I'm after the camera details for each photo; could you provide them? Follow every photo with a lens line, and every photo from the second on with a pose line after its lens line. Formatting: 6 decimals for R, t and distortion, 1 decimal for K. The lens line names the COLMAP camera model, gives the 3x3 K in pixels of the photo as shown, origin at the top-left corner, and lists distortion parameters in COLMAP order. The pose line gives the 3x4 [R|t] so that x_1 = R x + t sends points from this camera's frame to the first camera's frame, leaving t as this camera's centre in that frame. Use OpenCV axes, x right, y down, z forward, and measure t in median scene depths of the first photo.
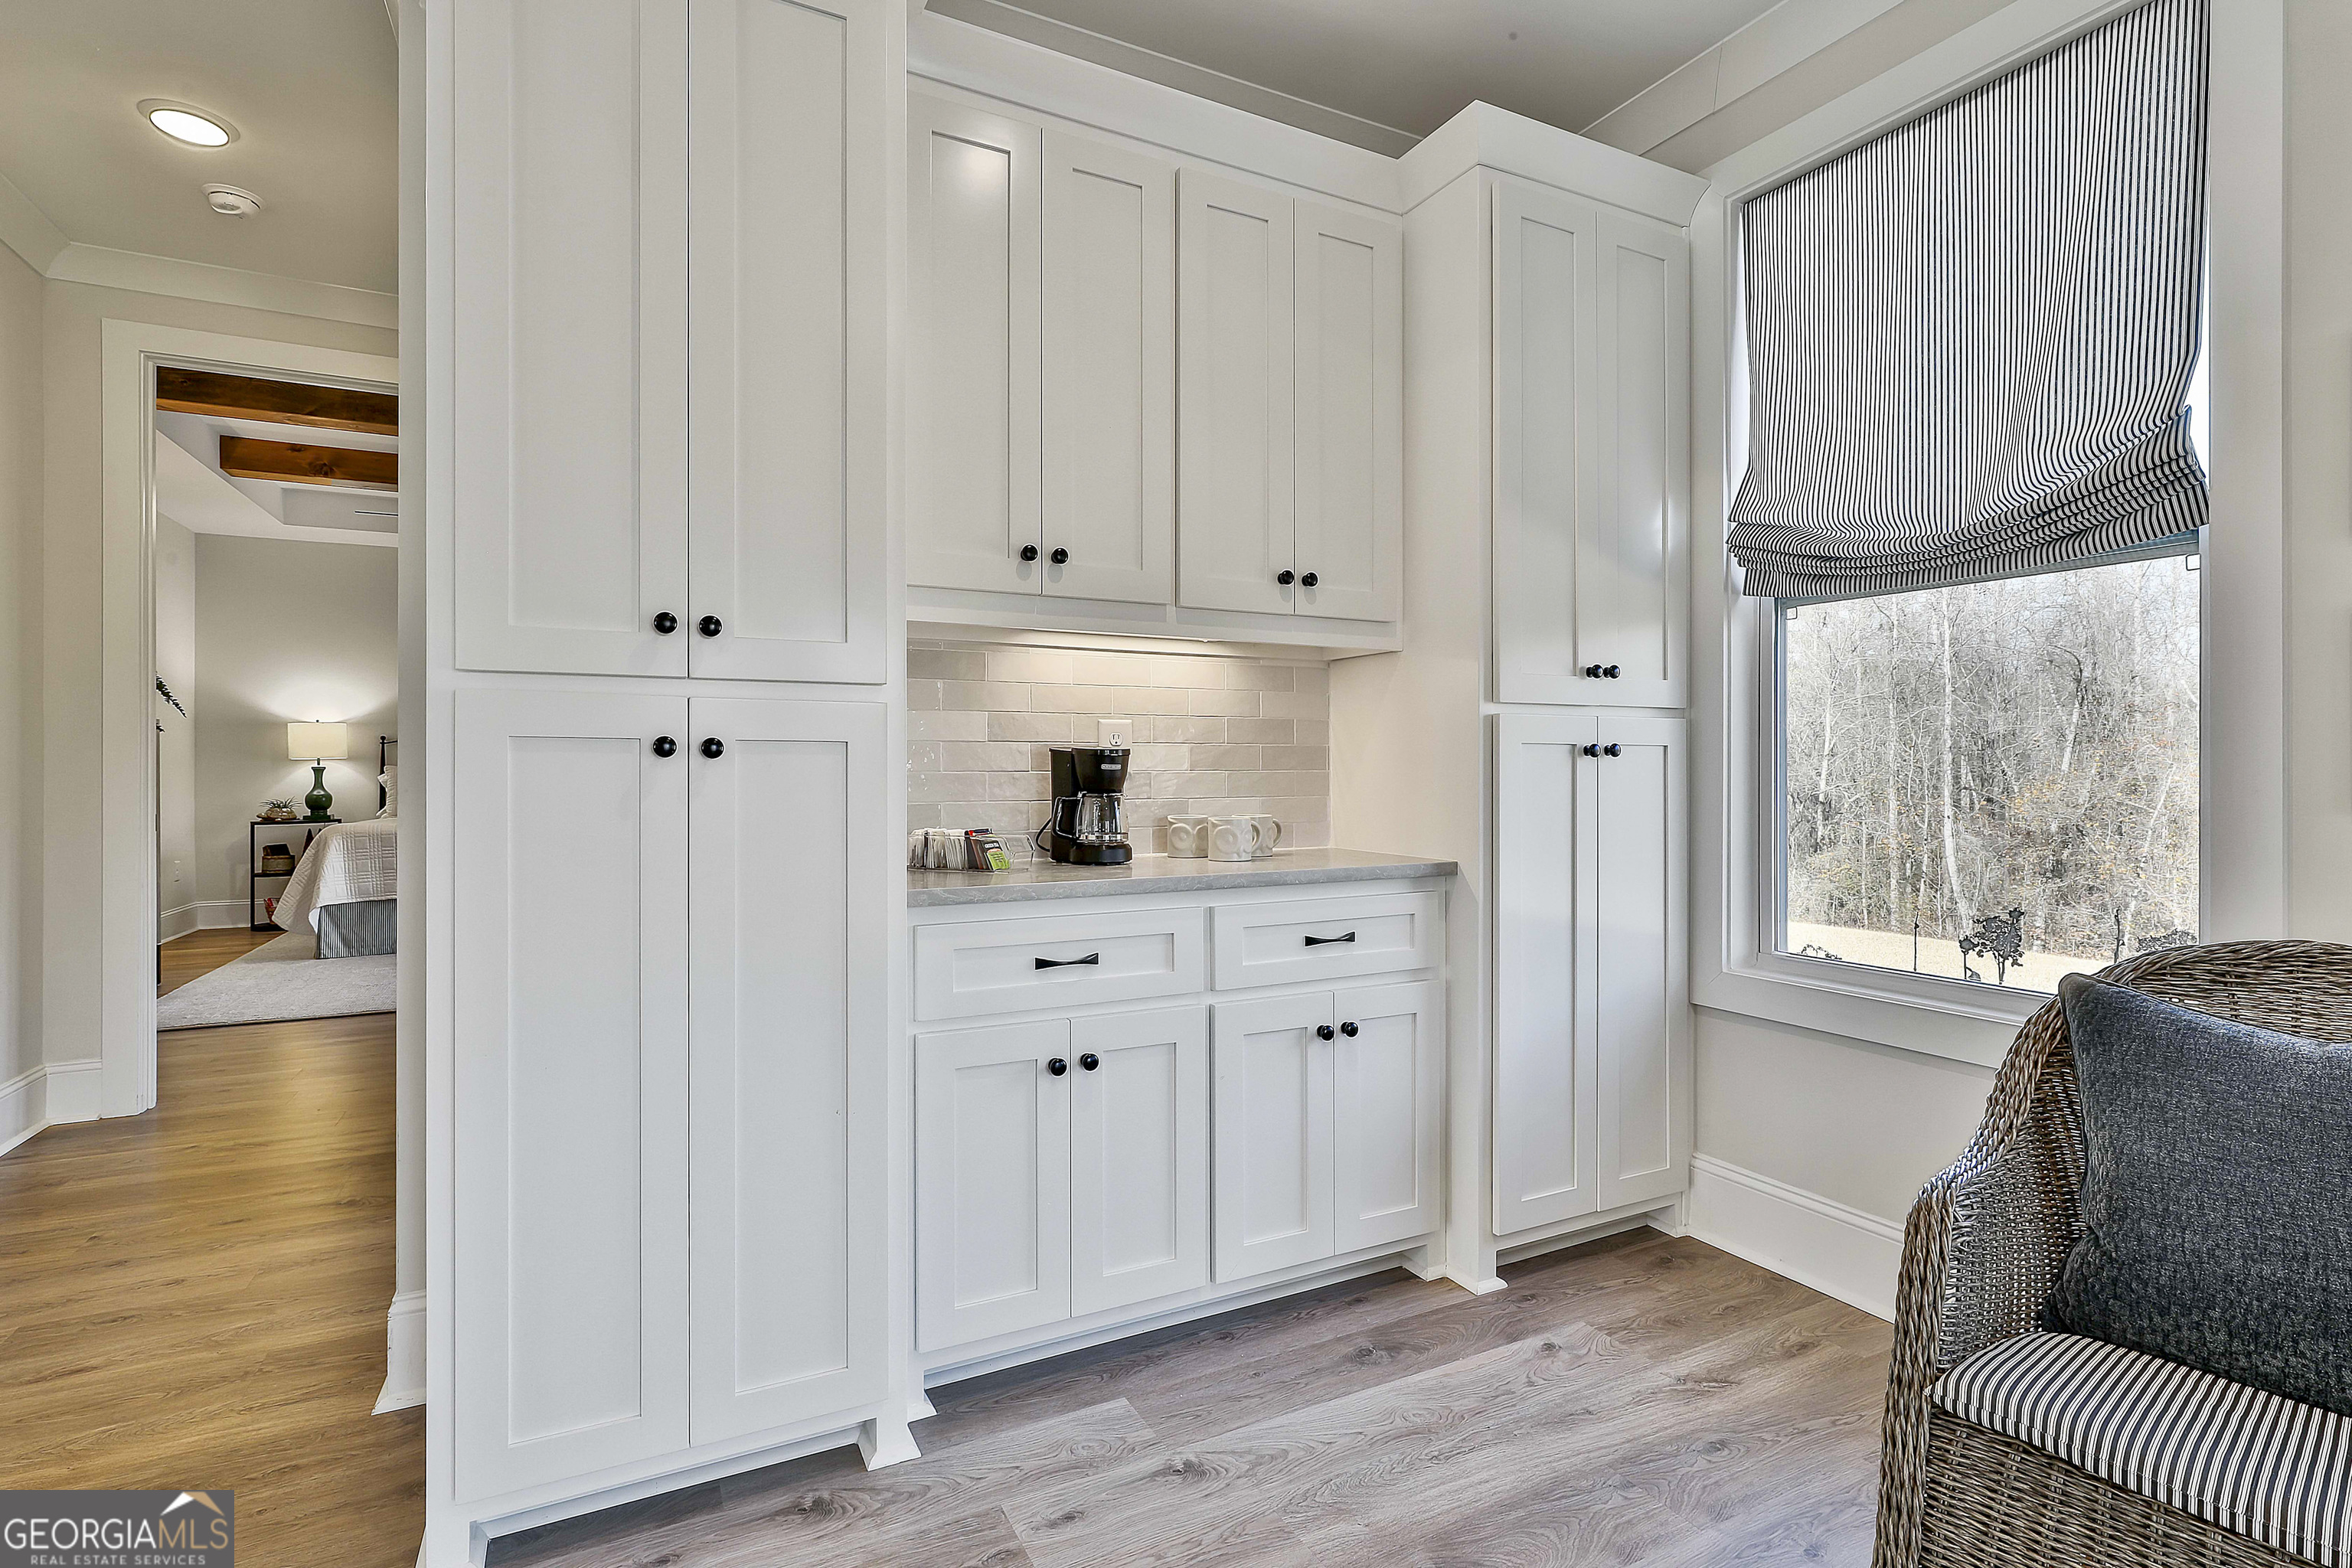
lens RADIAL K [[1132.3, 0, 1178.0], [0, 1132.3, 776.0], [0, 0, 1]] dist [-0.004393, 0.004033]
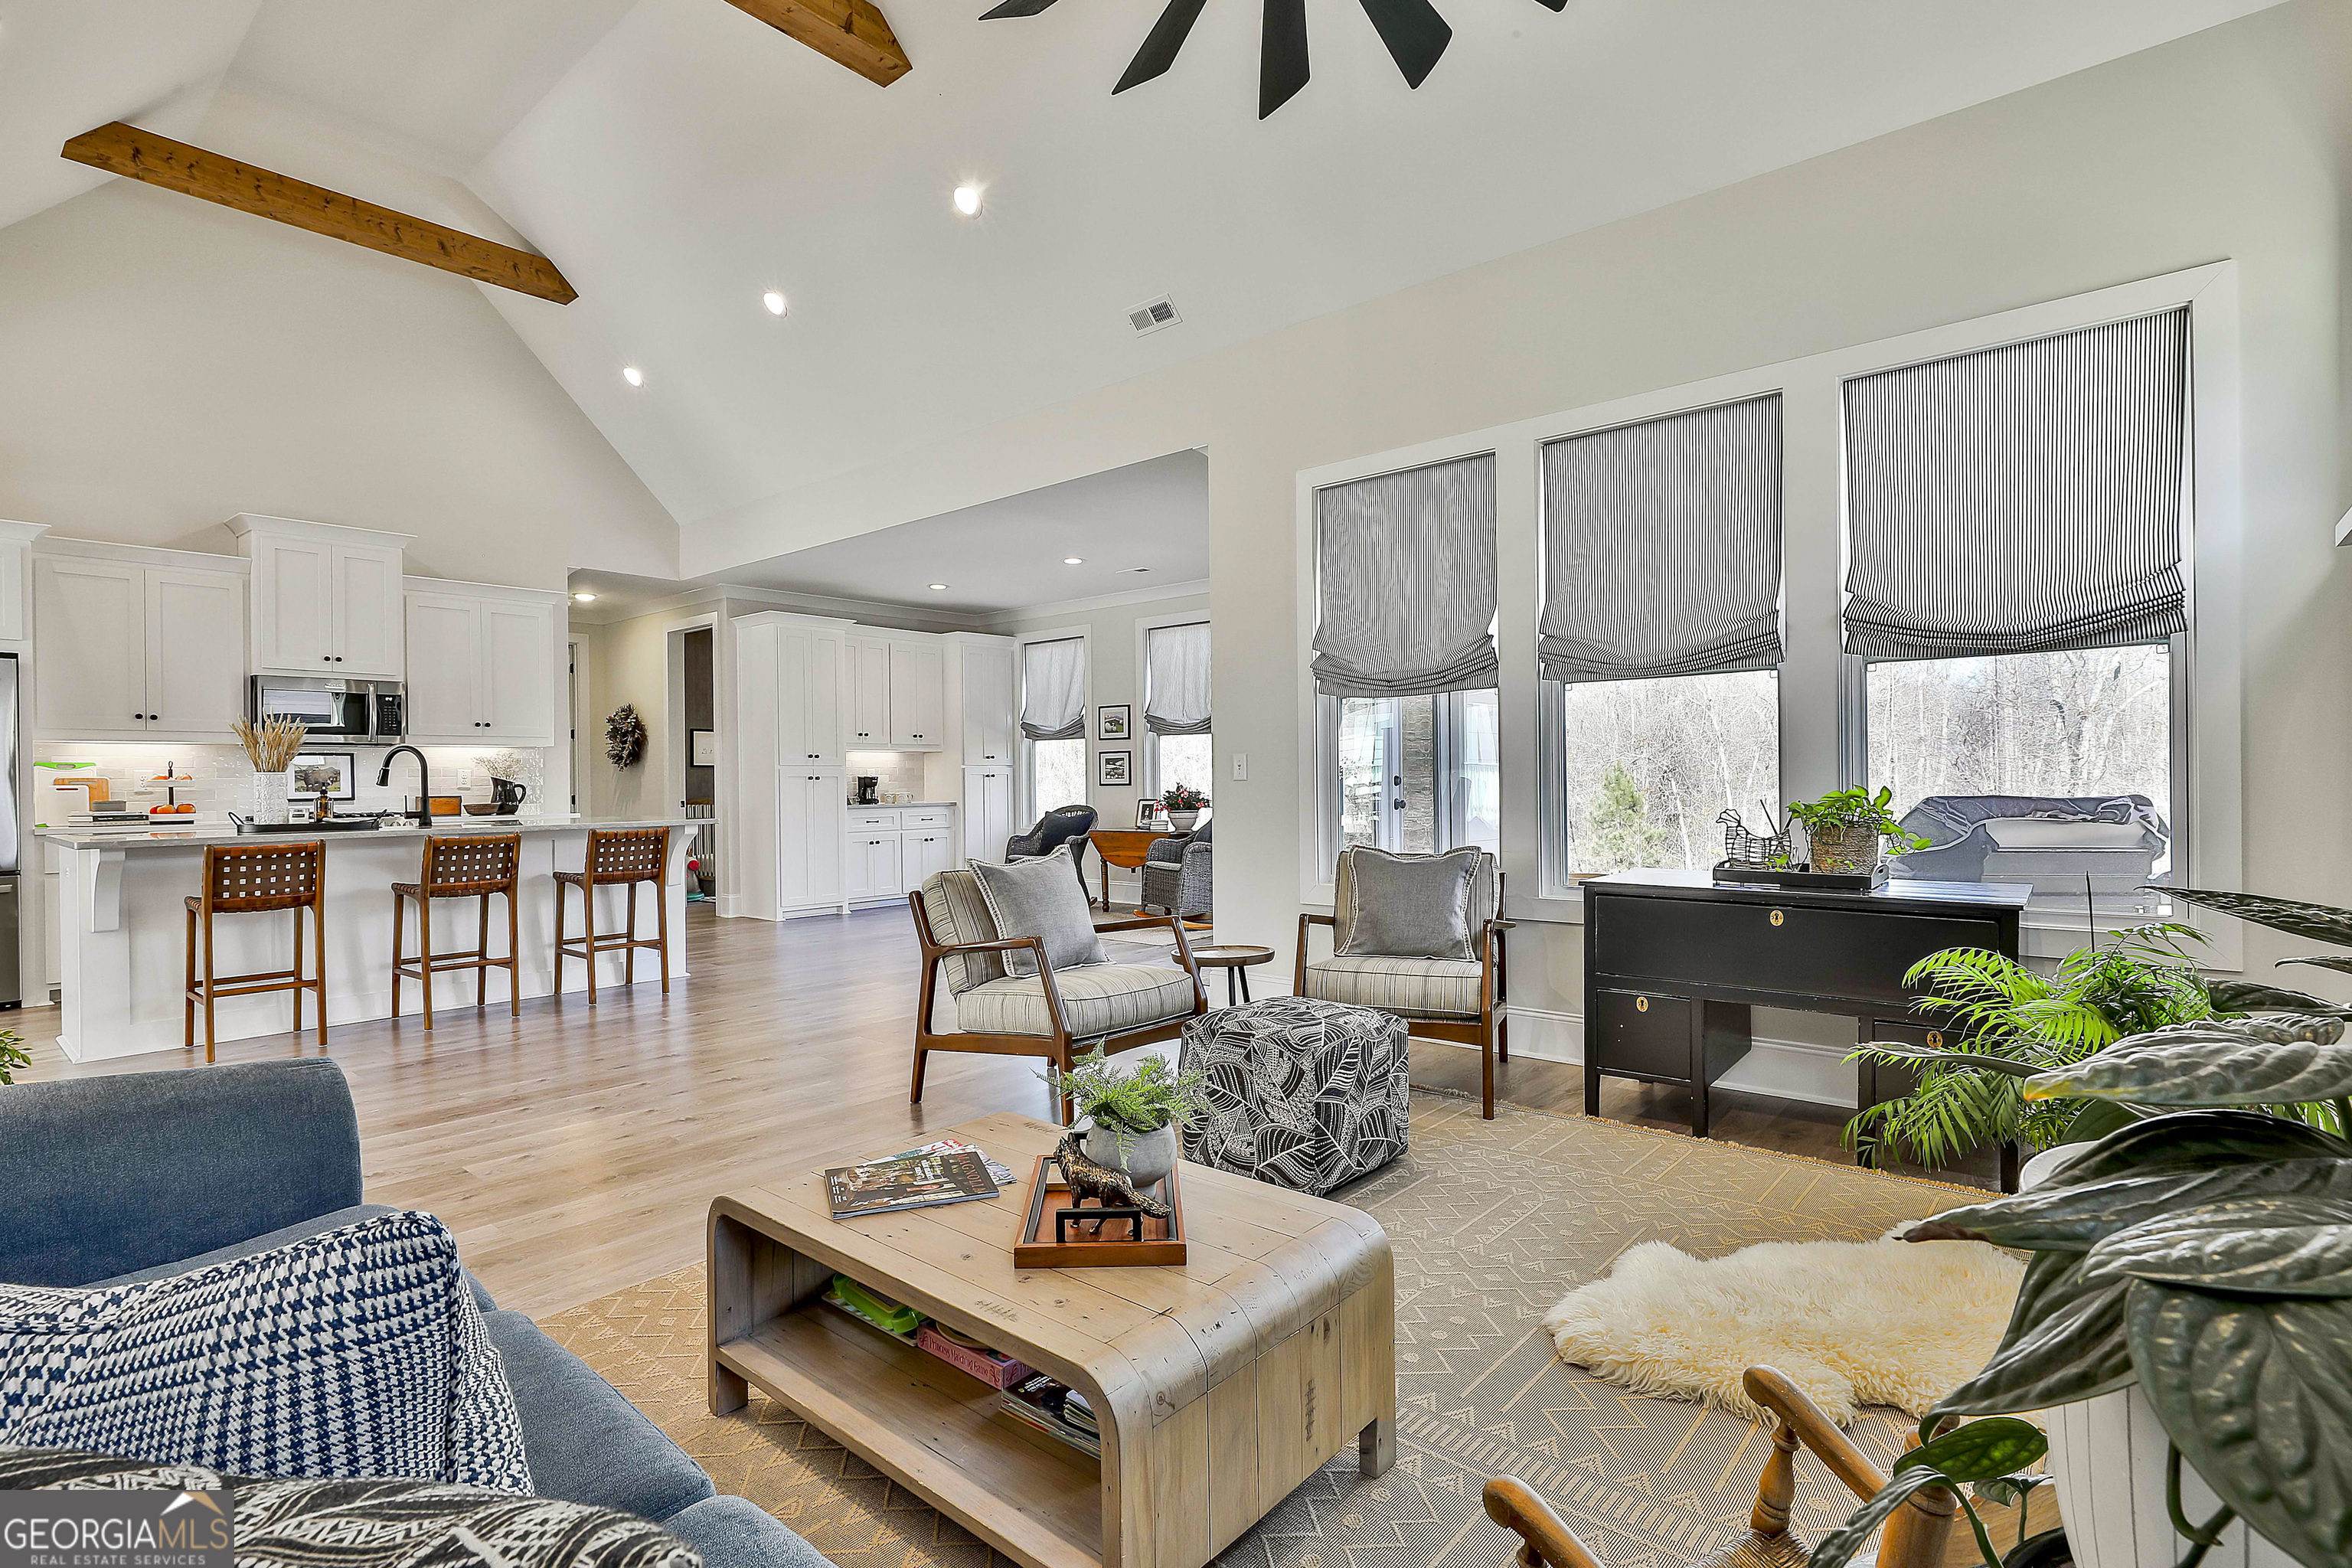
lens RADIAL K [[1132.3, 0, 1177.5], [0, 1132.3, 782.0], [0, 0, 1]] dist [-0.004393, 0.004033]
pose [[0.926600, -0.011625, 0.375870, -0.578223], [0.014958, 0.999870, -0.005950, 0.037095], [-0.375752, 0.011136, 0.926653, -3.239069]]
